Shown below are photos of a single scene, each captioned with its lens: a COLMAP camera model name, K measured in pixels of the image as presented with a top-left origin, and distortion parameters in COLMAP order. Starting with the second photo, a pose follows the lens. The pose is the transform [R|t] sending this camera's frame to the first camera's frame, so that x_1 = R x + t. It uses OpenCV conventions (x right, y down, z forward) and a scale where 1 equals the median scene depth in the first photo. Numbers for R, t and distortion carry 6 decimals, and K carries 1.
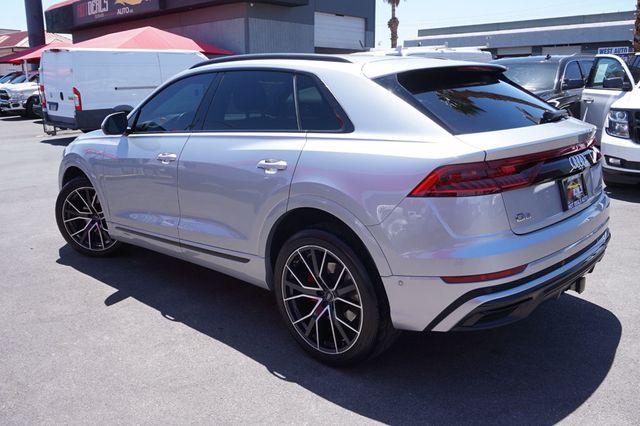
lens RADIAL K [[592.8, 0, 320.0], [0, 592.8, 213.0], [0, 0, 1]] dist [0.007989, -0.003415]
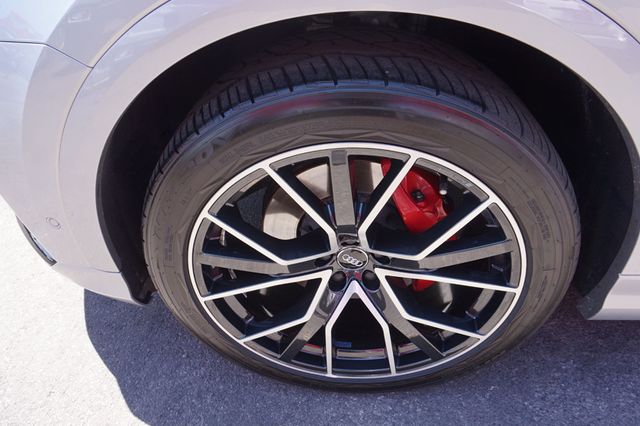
lens RADIAL K [[451.9, 0, 320.0], [0, 451.9, 213.0], [0, 0, 1]] dist [0.000639, -0.000280]
pose [[0.754992, -0.350134, 0.554430, -0.142095], [0.049776, 0.873673, 0.483960, -0.017260], [-0.653842, -0.337789, 0.677045, 0.843409]]
